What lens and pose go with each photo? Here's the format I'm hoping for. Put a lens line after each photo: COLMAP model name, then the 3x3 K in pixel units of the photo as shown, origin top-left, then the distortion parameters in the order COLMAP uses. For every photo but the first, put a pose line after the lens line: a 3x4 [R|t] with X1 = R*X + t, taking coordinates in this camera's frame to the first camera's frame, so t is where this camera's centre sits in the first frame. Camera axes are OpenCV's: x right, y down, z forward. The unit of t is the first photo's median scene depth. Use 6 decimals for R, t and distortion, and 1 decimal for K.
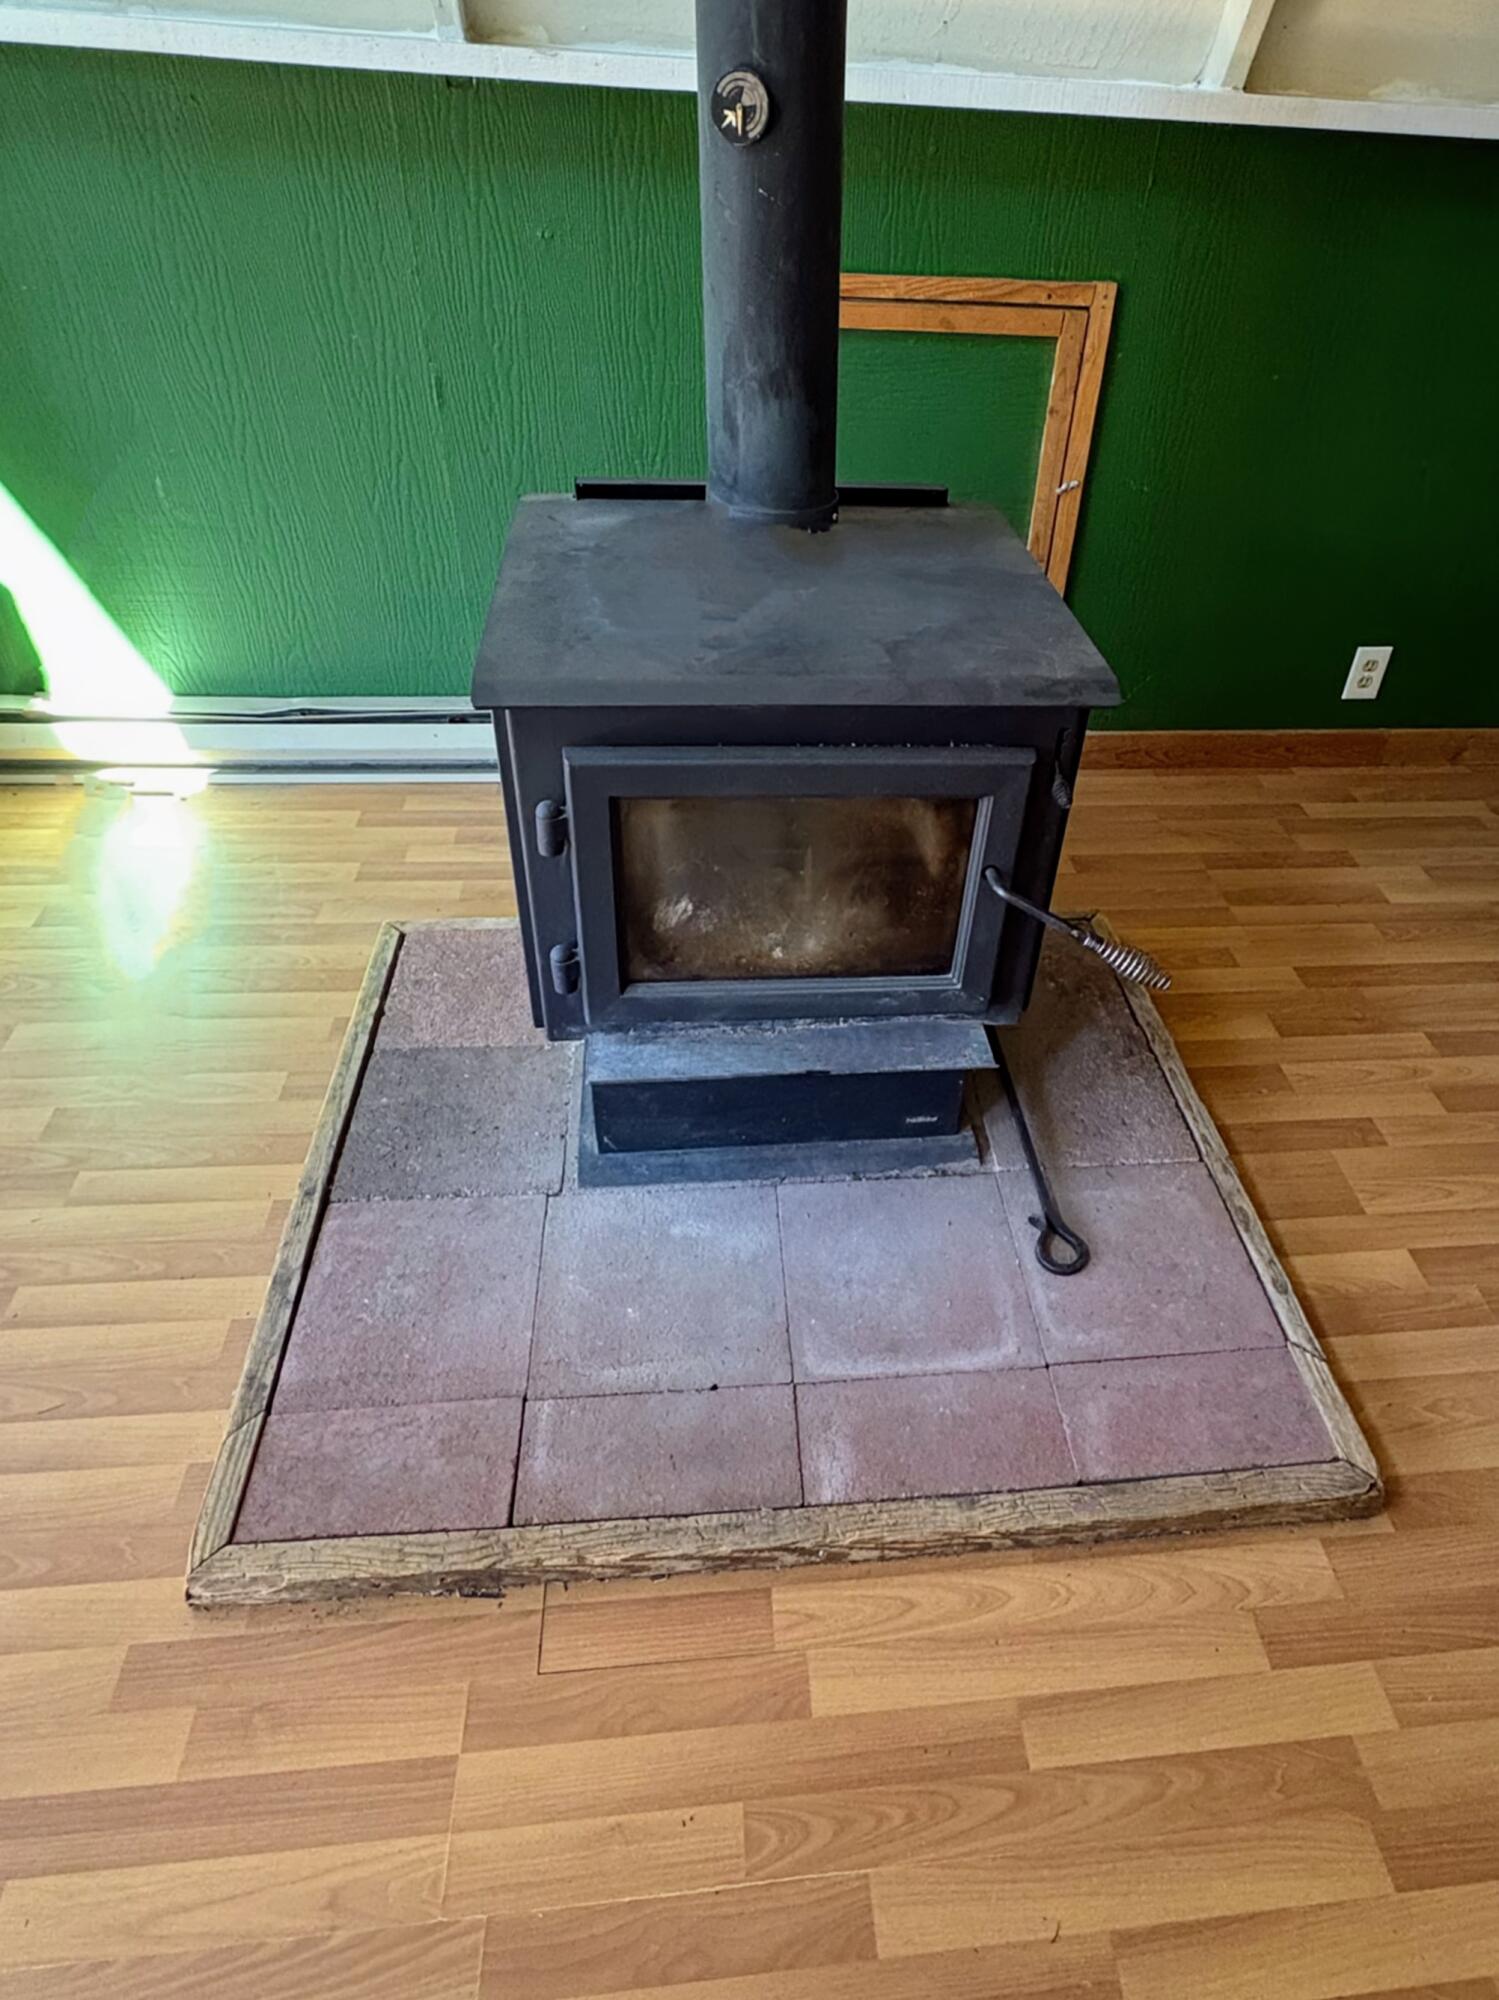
lens RADIAL K [[1198.7, 0, 749.7], [0, 1198.7, 982.6], [0, 0, 1]] dist [-0.004985, -0.001015]
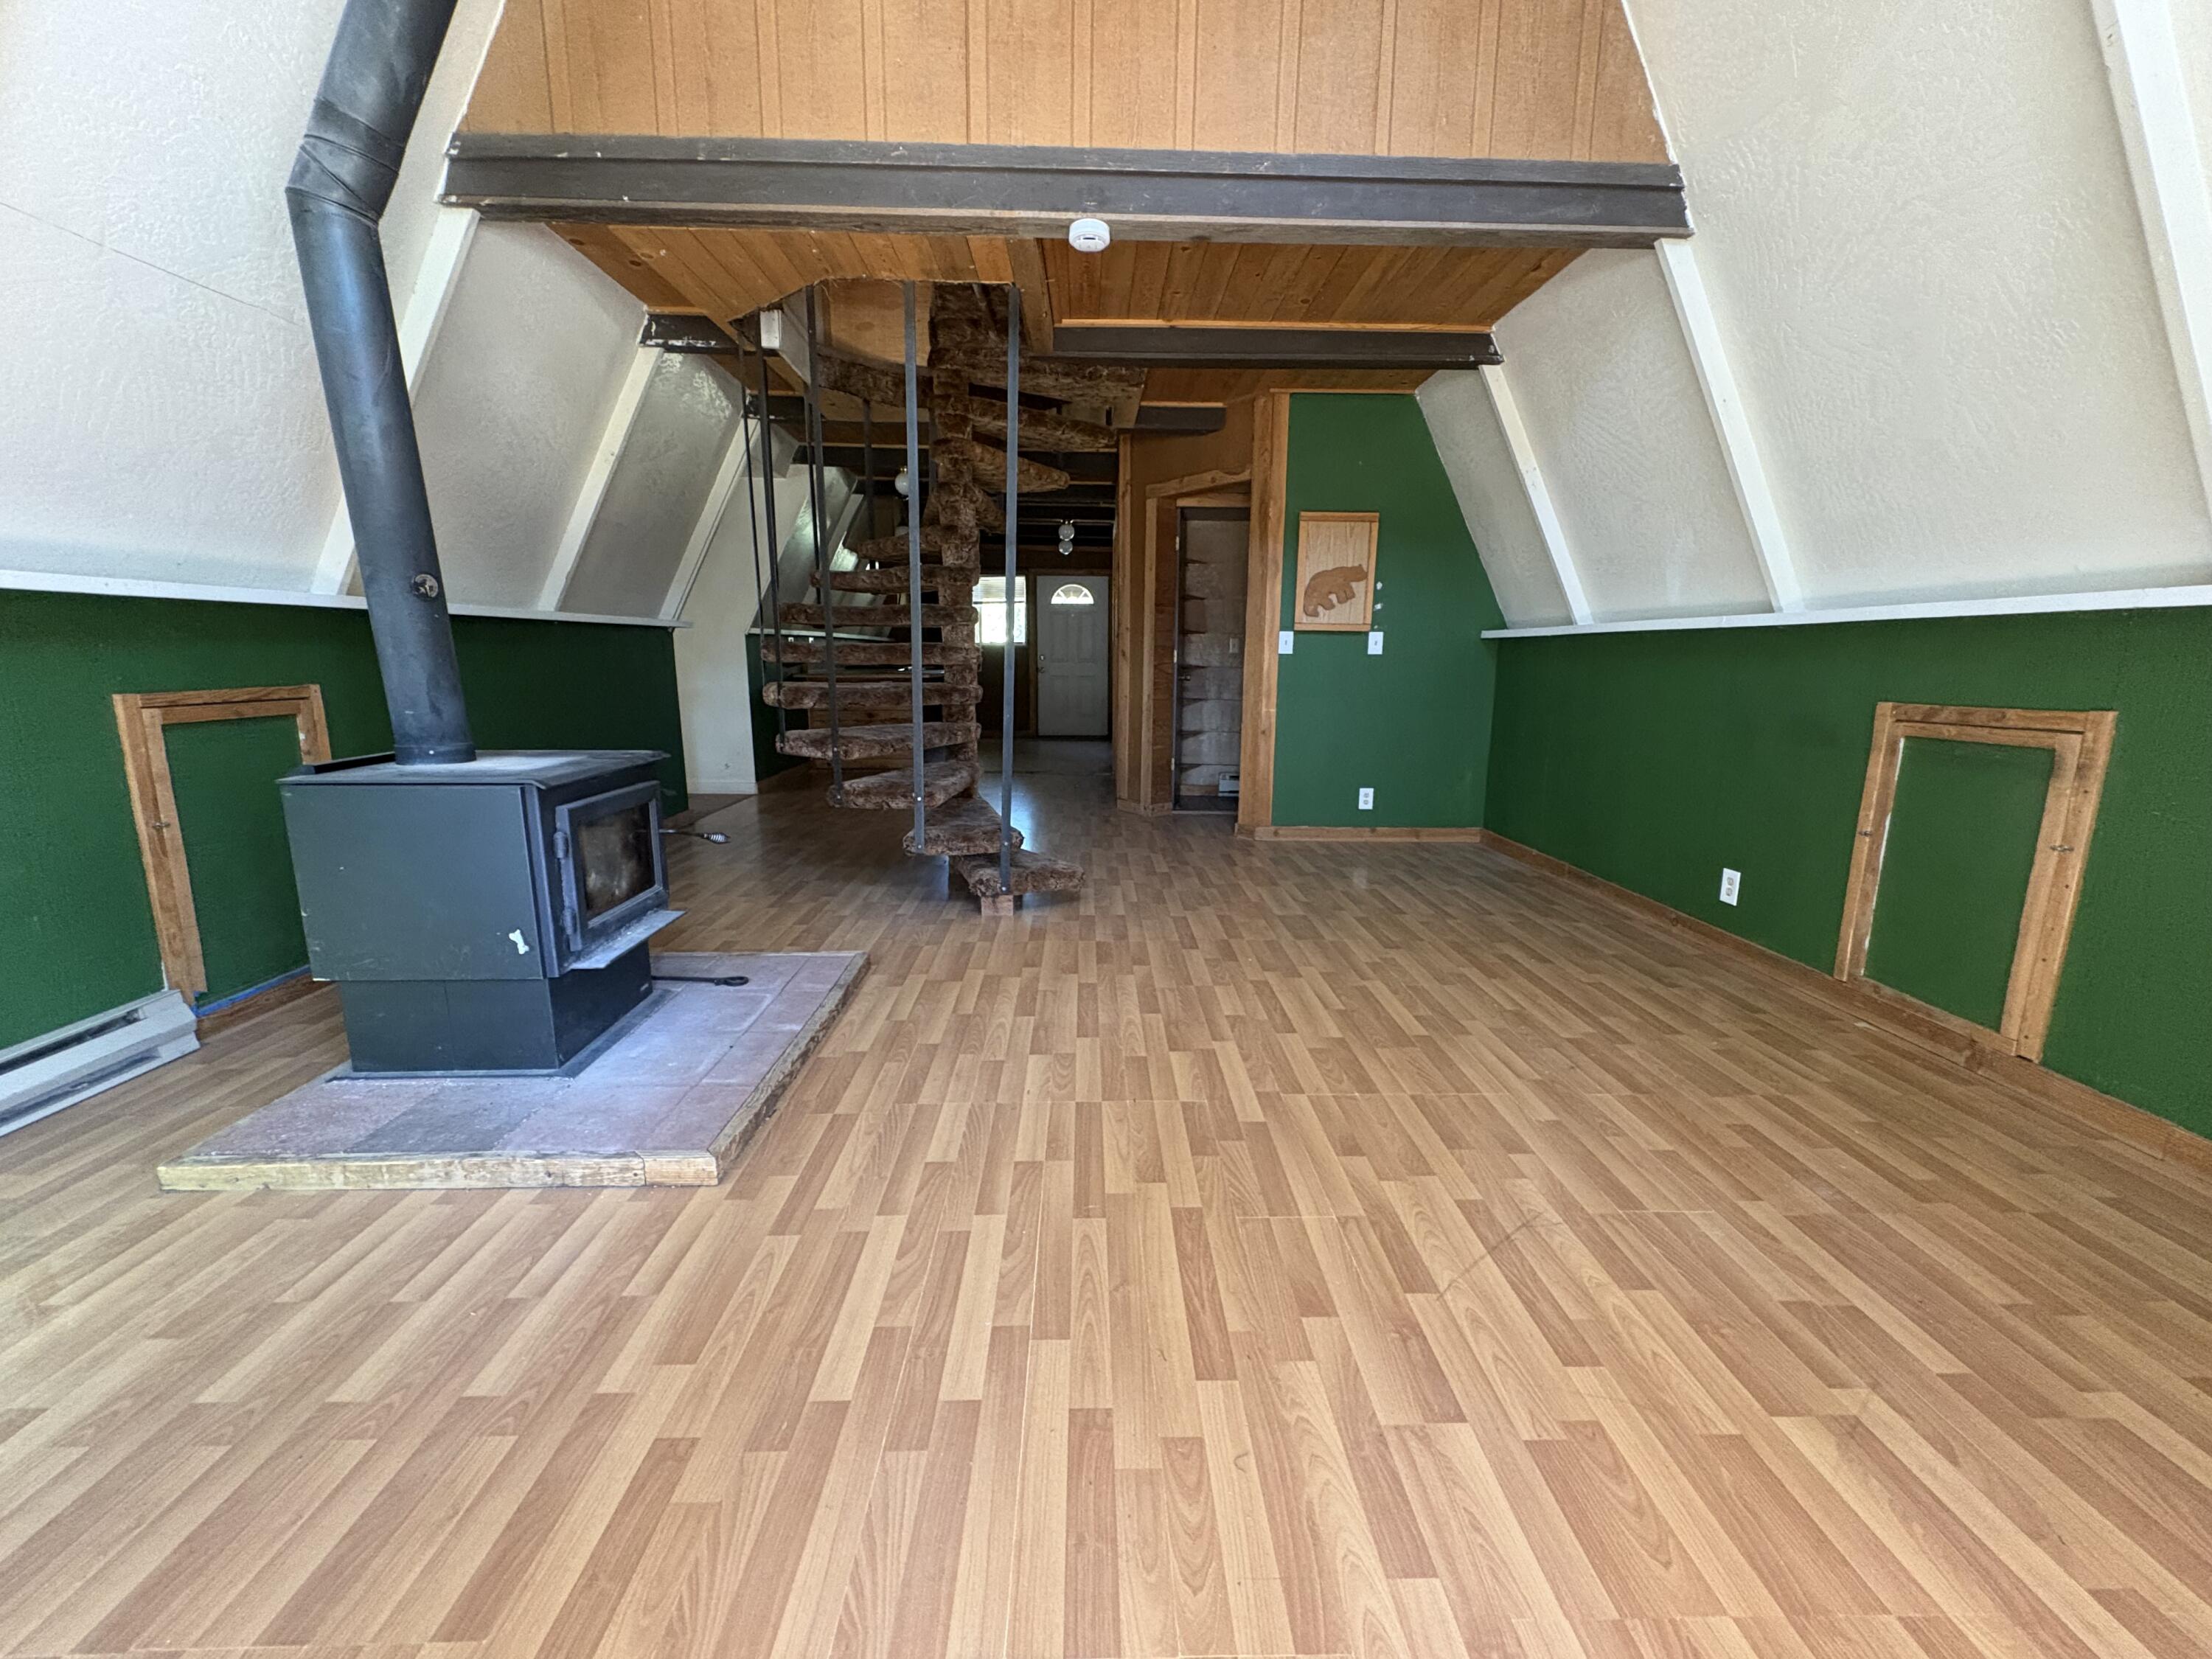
lens RADIAL K [[885.8, 0, 1113.9], [0, 885.8, 829.7], [0, 0, 1]] dist [-0.002714, 0.000709]
pose [[0.075193, -0.248839, 0.965622, -1.452053], [0.620946, 0.769384, 0.149916, 0.212571], [-0.780238, 0.588327, 0.212367, -0.163816]]
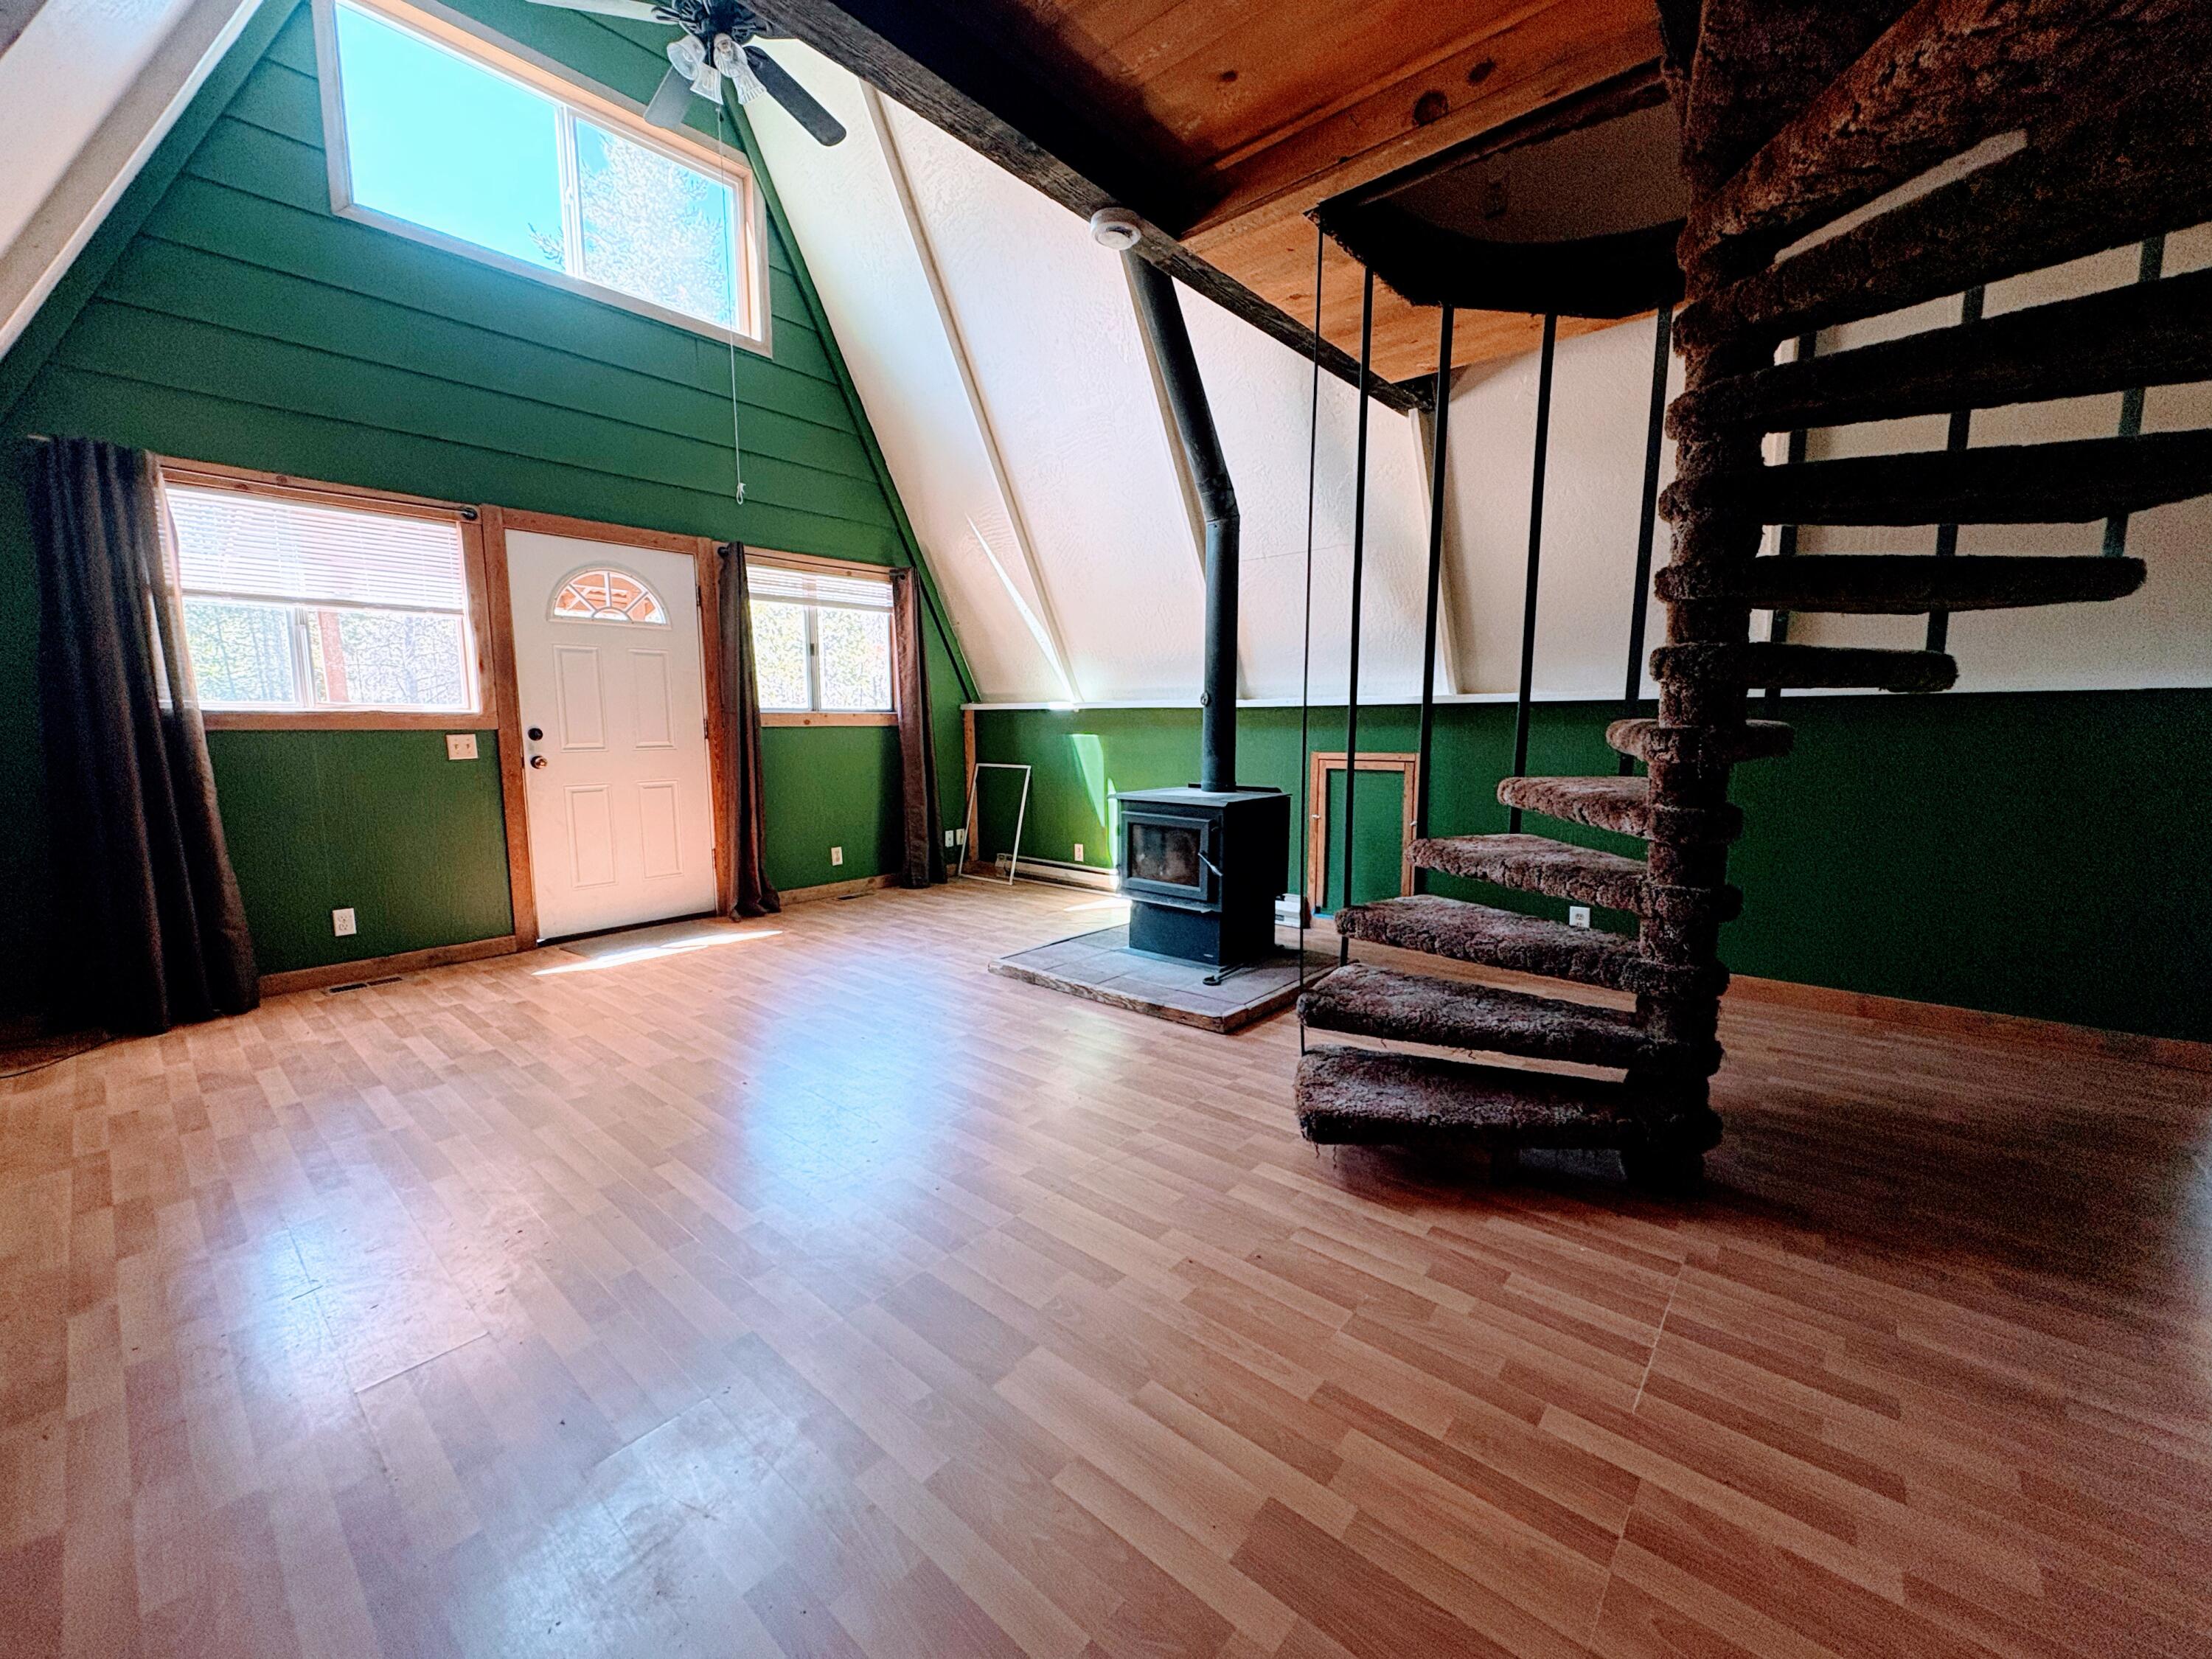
lens RADIAL K [[885.8, 0, 1113.4], [0, 885.8, 826.8], [0, 0, 1]] dist [-0.002714, 0.000709]
pose [[0.677504, 0.024418, -0.735114, 1.951757], [-0.424294, 0.829366, -0.363494, 0.924347], [0.600802, 0.558172, 0.572259, -0.784704]]
